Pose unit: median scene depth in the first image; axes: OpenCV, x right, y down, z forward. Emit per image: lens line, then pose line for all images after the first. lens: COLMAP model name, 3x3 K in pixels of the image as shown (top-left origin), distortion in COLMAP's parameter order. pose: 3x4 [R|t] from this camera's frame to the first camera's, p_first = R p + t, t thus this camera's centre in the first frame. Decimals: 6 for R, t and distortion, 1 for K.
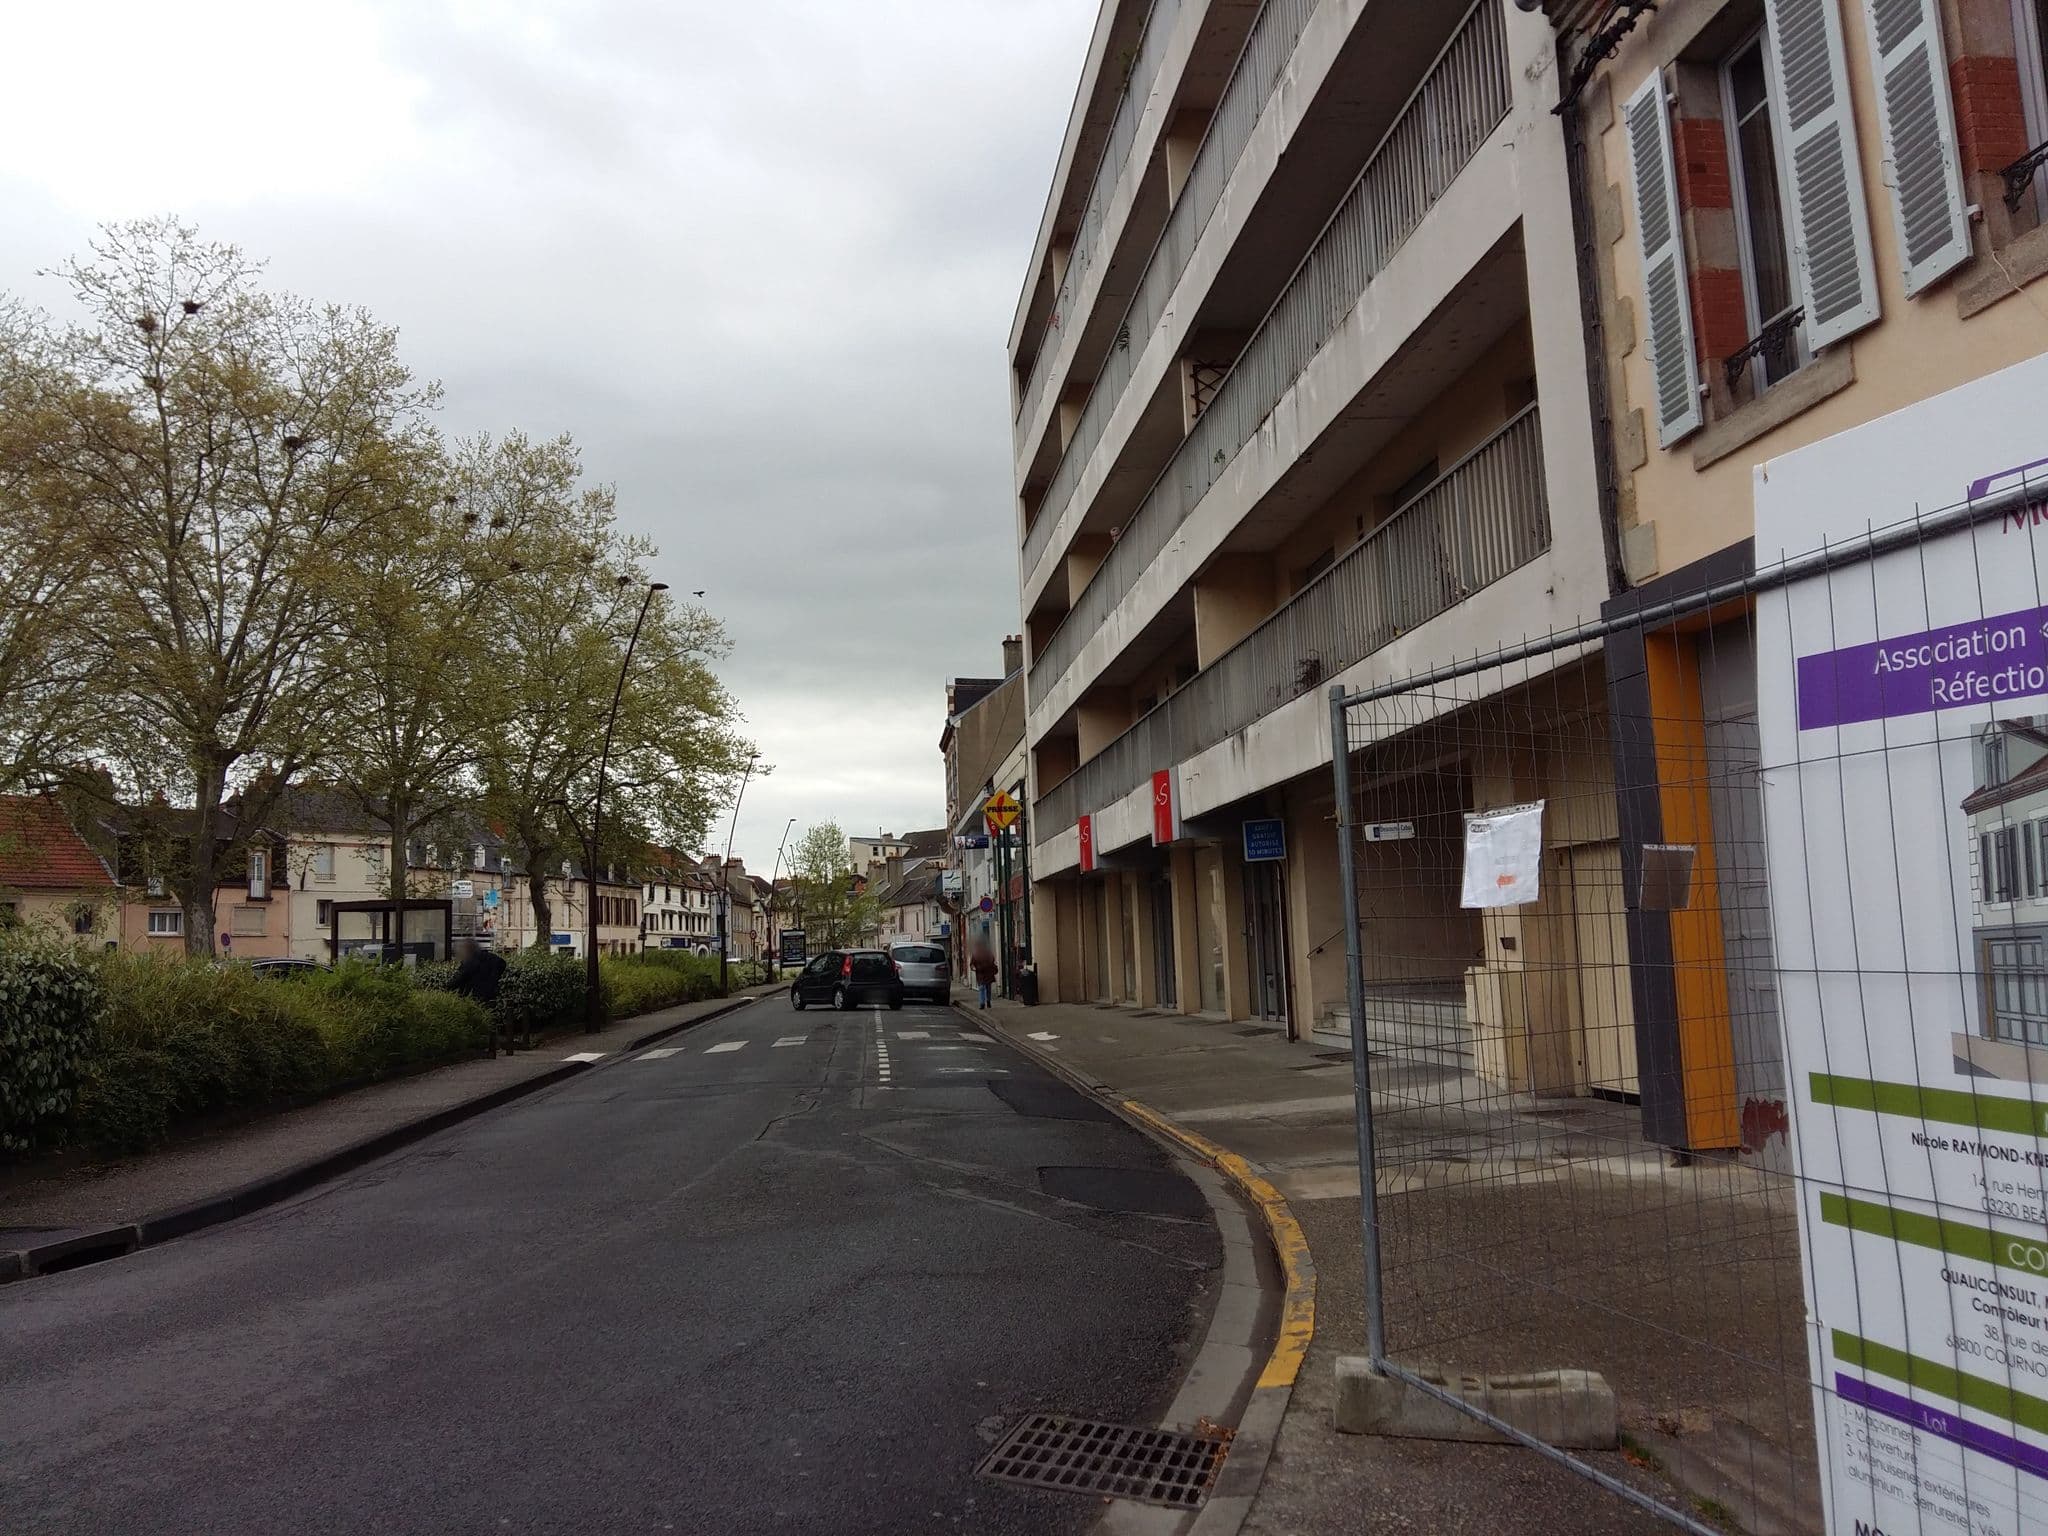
lens RADIAL K [[1625.9, 0, 1024.0], [0, 1625.9, 768.0], [0, 0, 1]] dist [-0.003634, -0.102211]
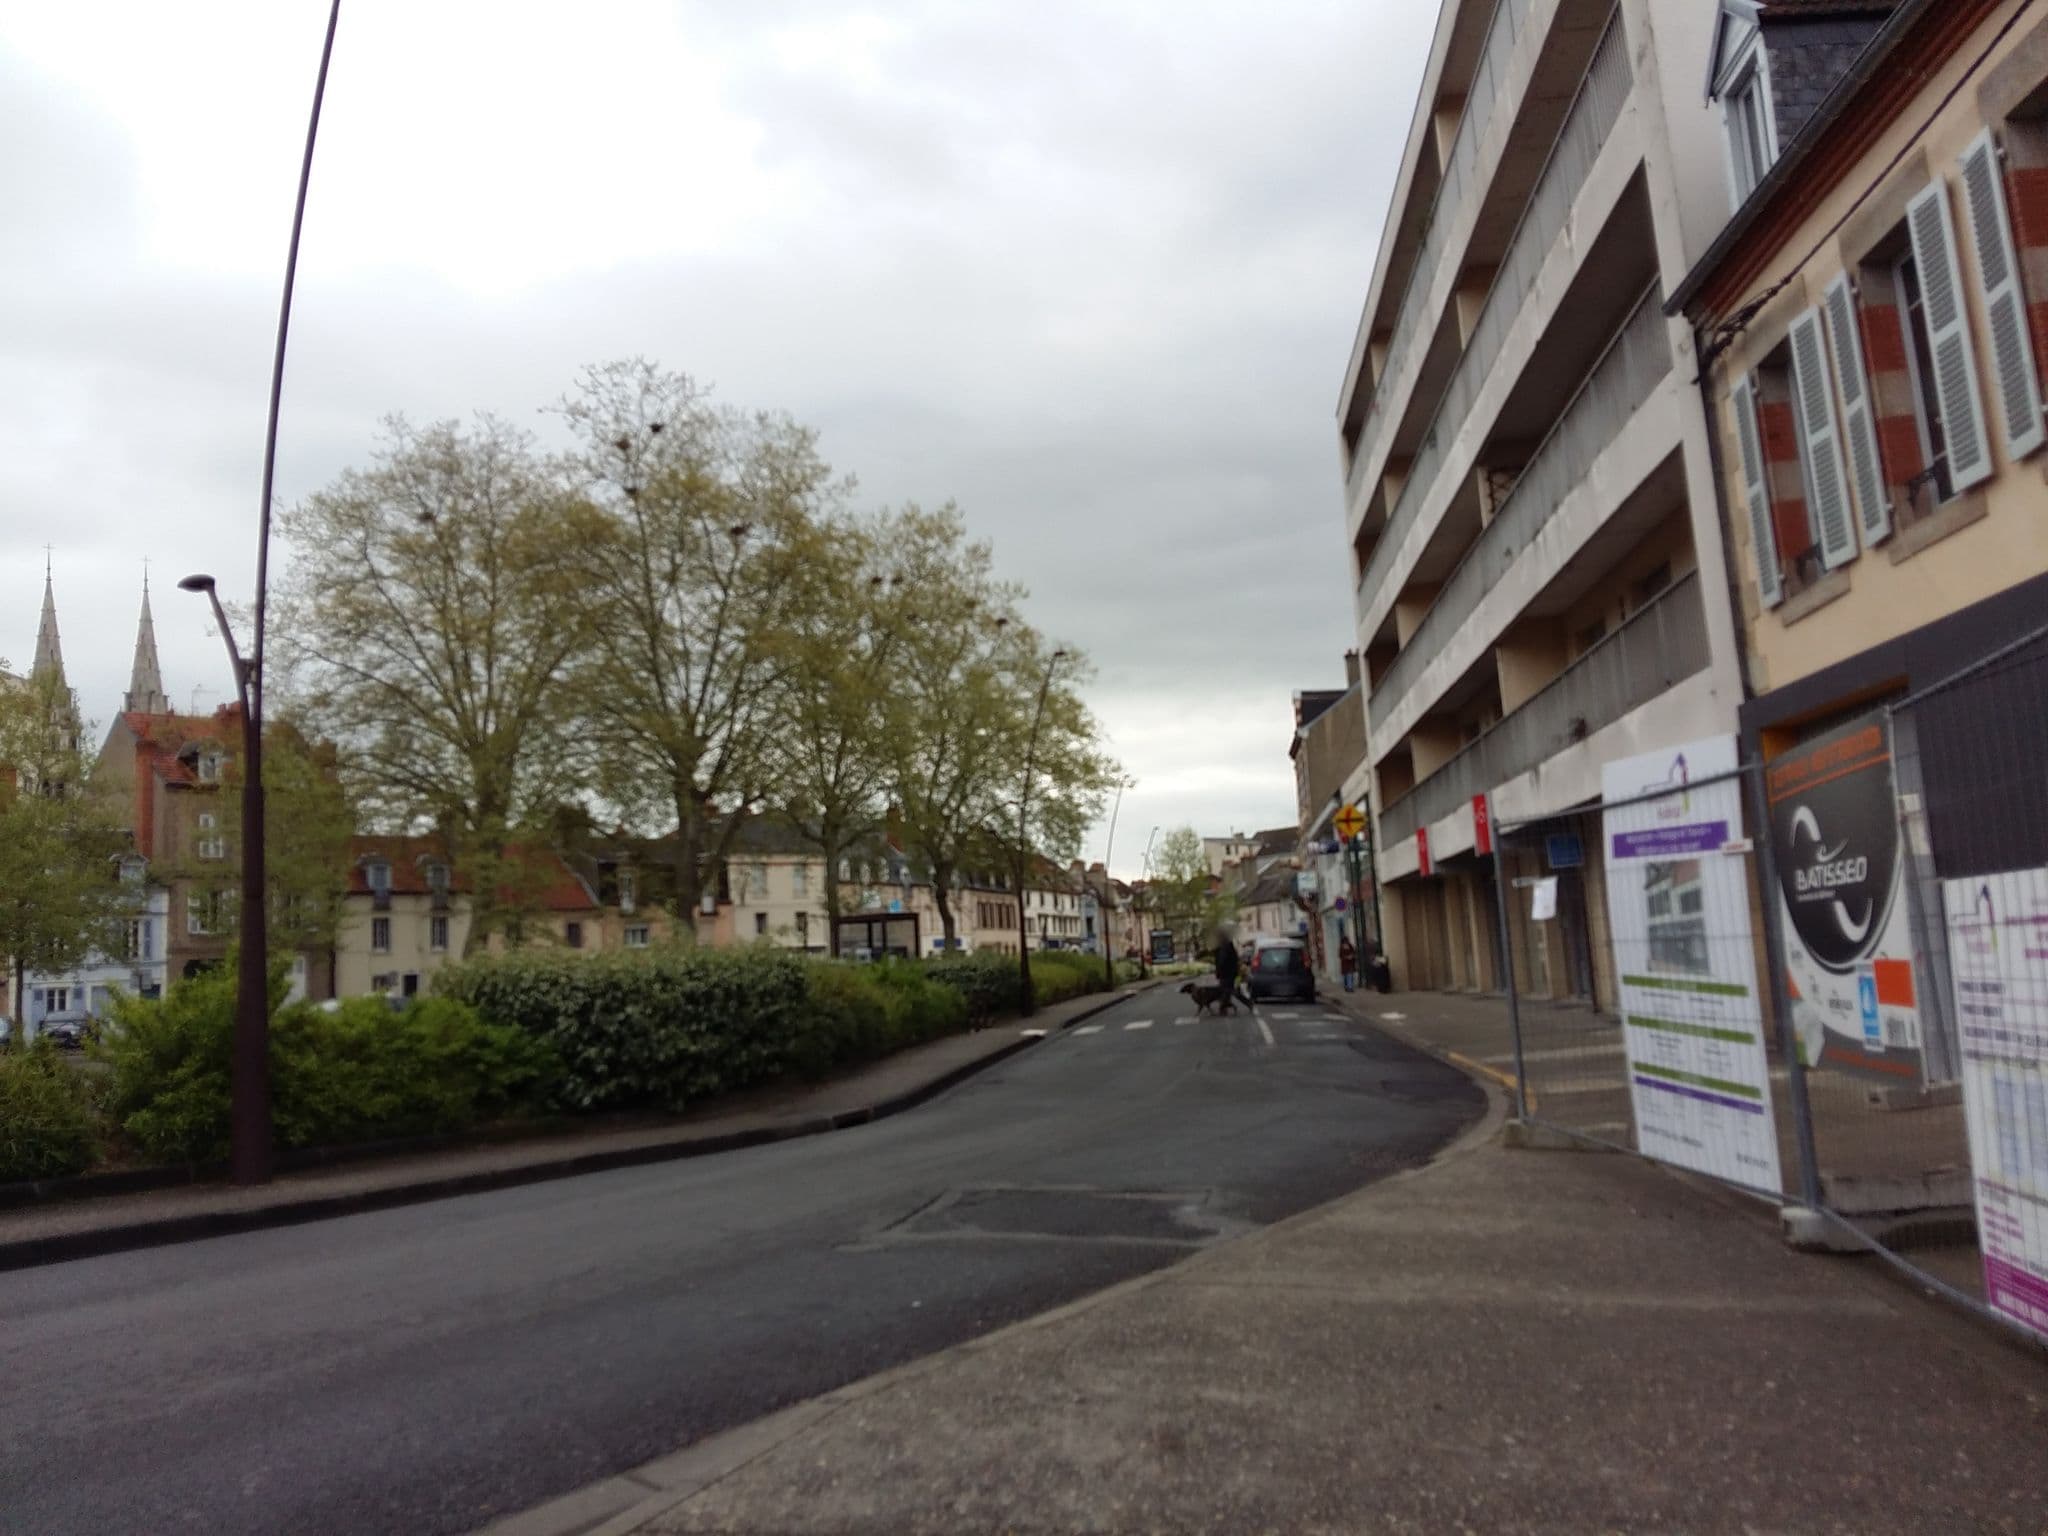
lens RADIAL K [[1671.9, 0, 1065.4], [0, 1671.9, 675.5], [0, 0, 1]] dist [0.040713, -0.204018]
pose [[0.982822, -0.047195, -0.178418, 0.004005], [0.038170, 0.997828, -0.053680, -0.018285], [0.180564, 0.045947, 0.982490, -0.175126]]
